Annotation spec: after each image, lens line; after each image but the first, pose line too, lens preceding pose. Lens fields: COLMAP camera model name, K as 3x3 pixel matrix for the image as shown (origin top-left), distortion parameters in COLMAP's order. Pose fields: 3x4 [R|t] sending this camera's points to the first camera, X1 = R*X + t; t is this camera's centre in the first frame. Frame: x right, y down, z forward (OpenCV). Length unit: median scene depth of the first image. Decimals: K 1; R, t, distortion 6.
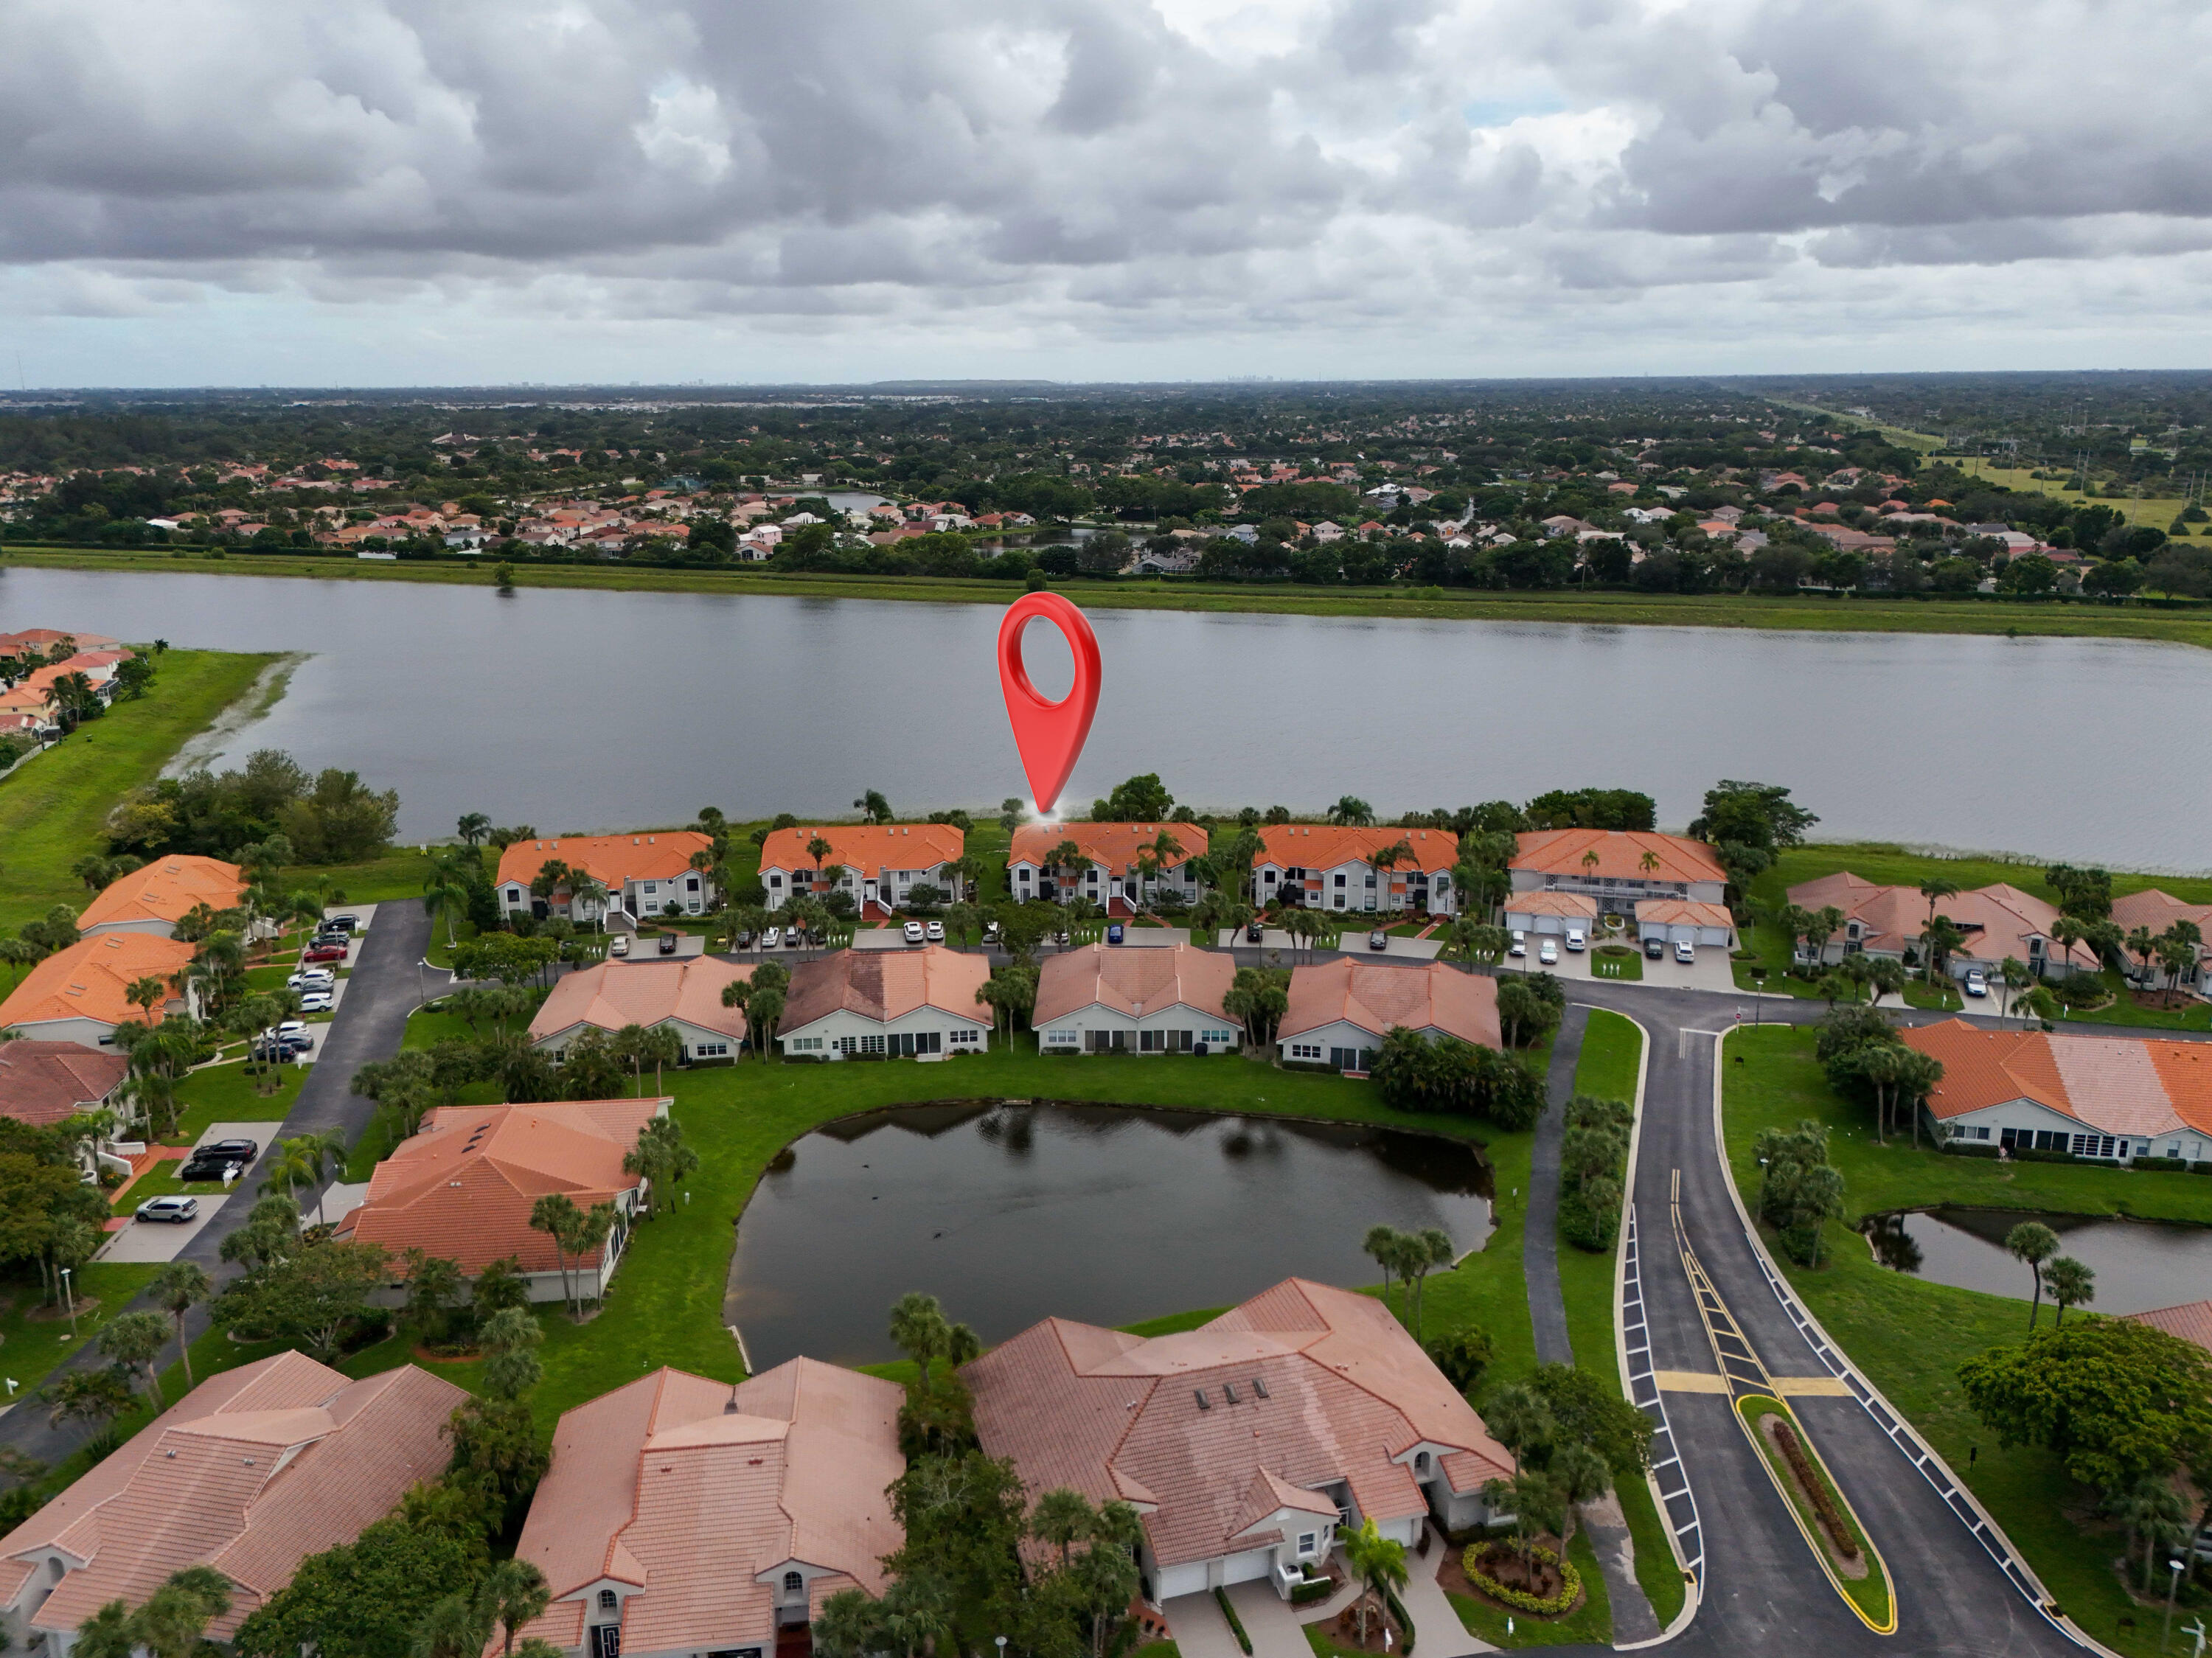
lens RADIAL K [[1676.9, 0, 1100.4], [0, 1676.9, 826.7], [0, 0, 1]] dist [0.074994, -0.070324]
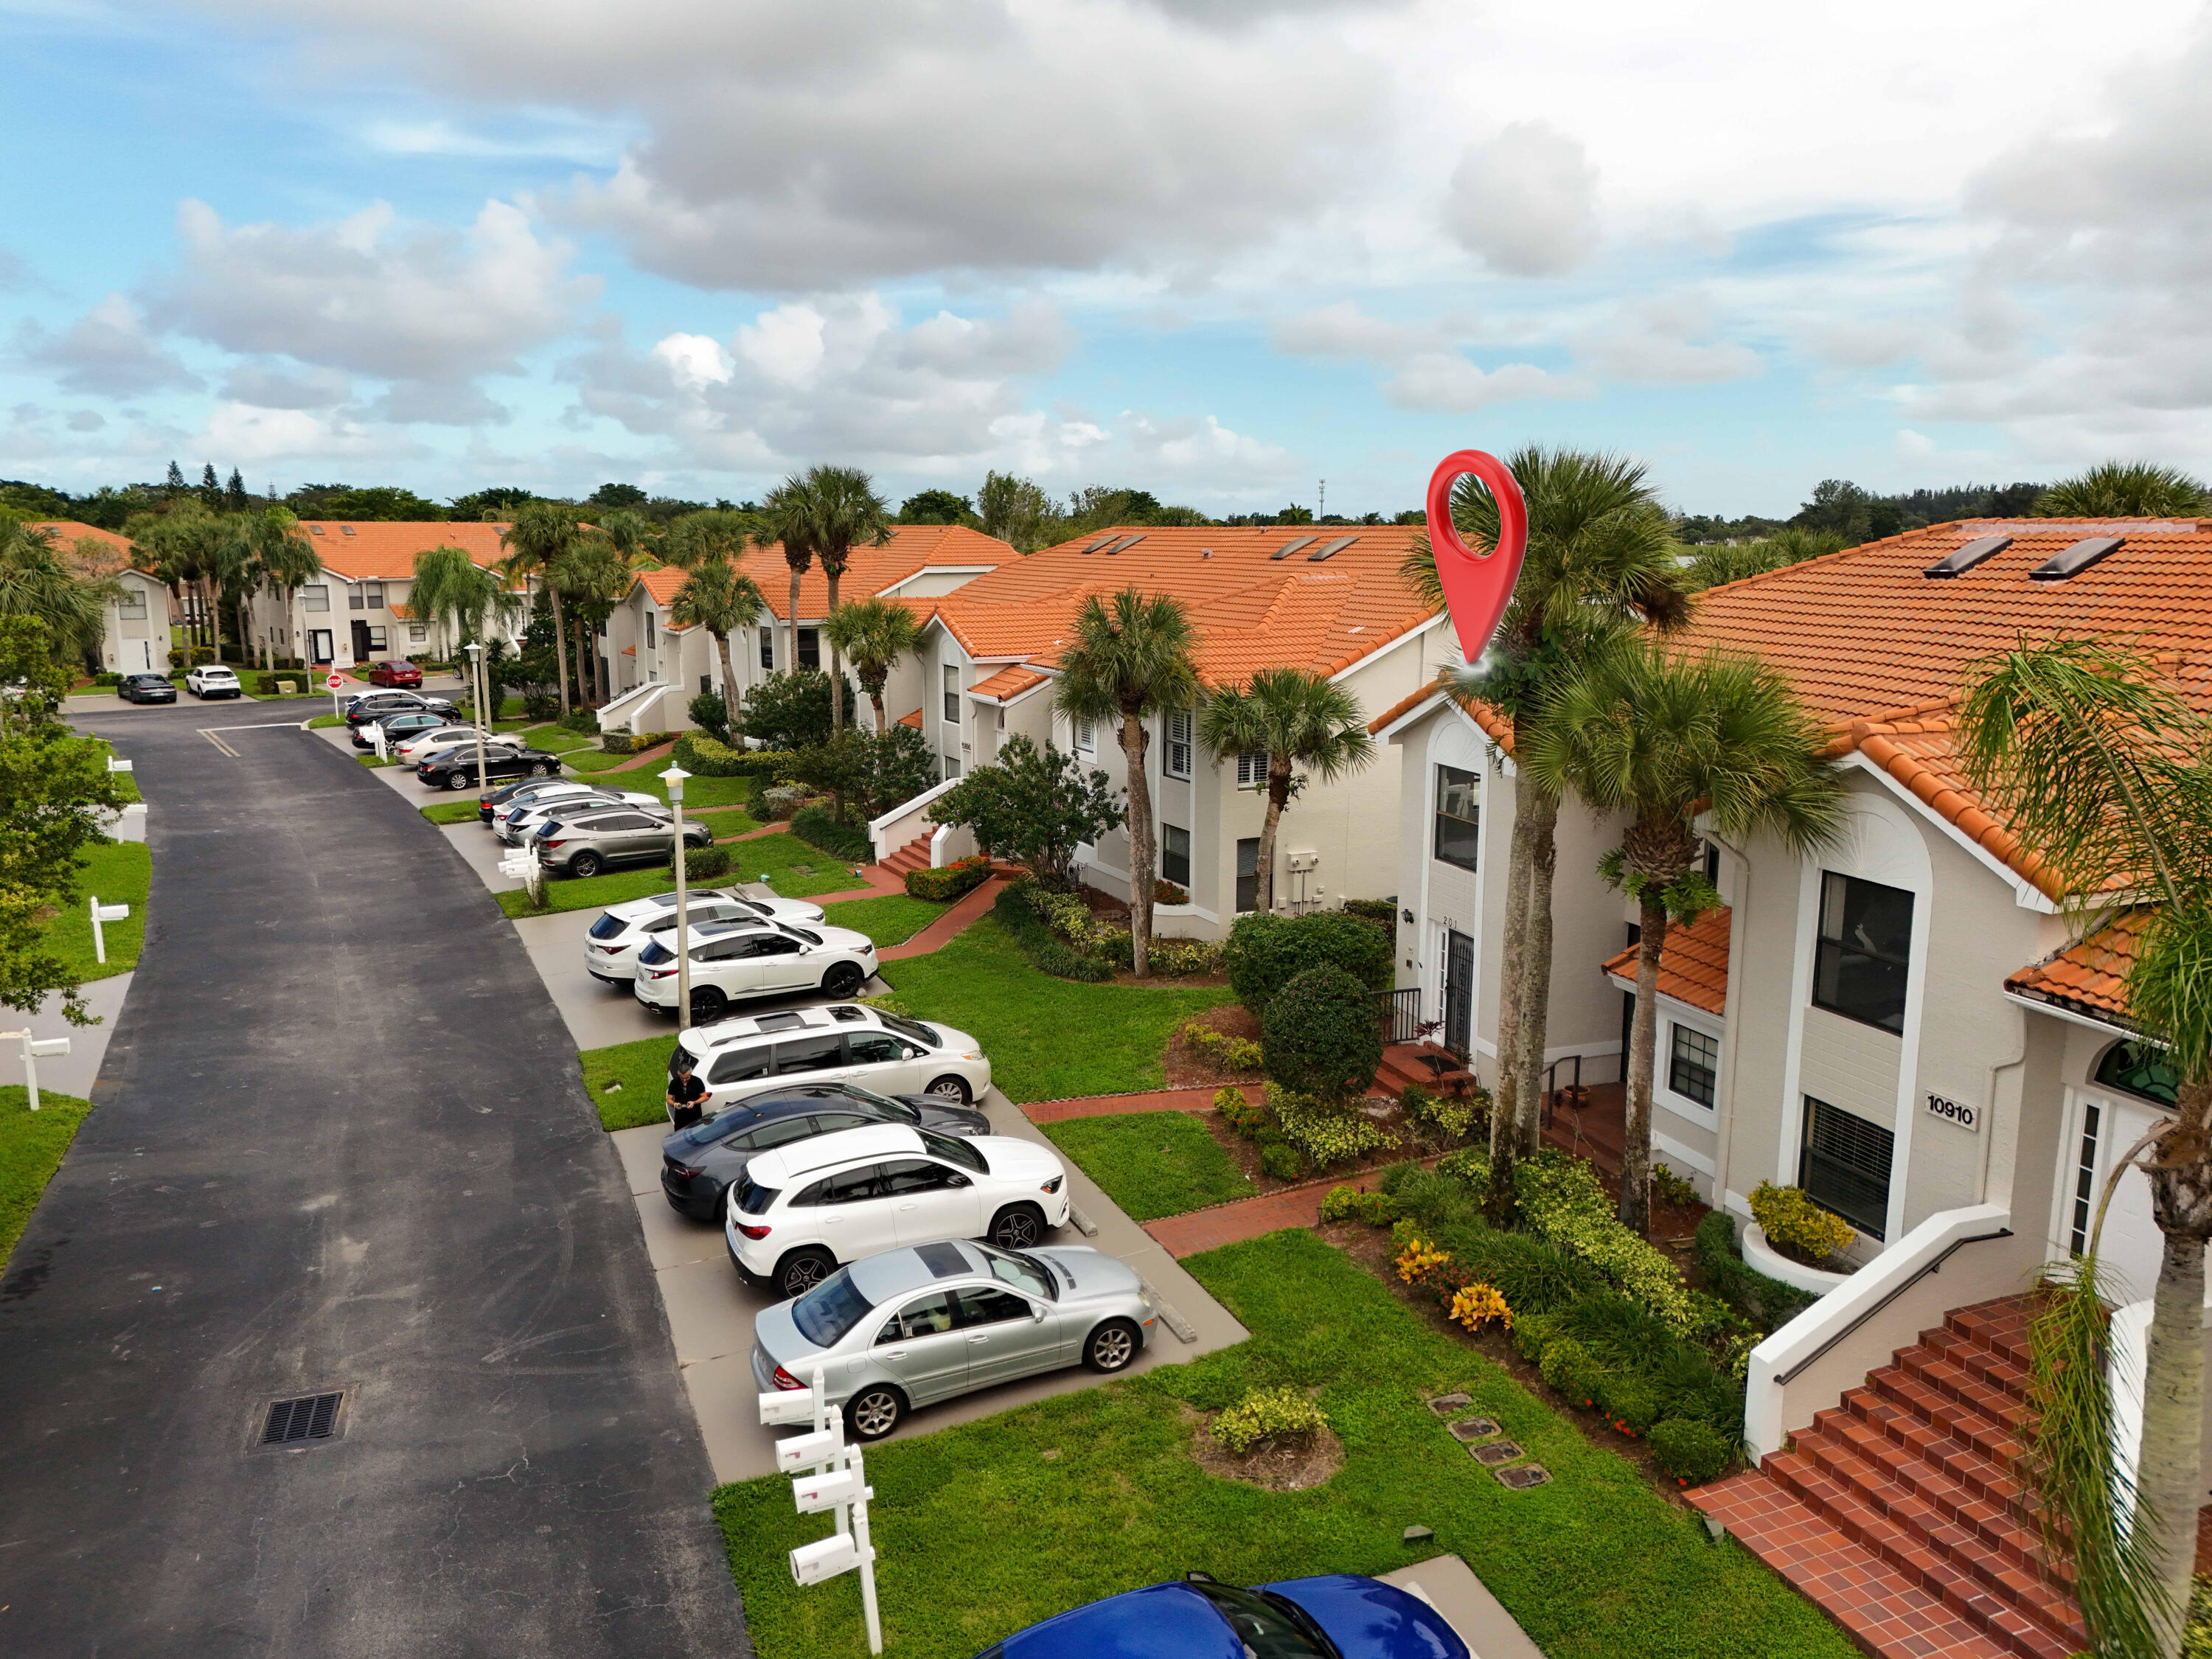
lens RADIAL K [[1677.0, 0, 1083.0], [0, 1677.0, 809.0], [0, 0, 1]] dist [0.074994, -0.070324]
pose [[0.378967, 0.167254, -0.910170, 0.055796], [-0.245419, 0.966479, 0.075417, 0.024562], [0.892275, 0.194792, 0.407311, 0.874458]]
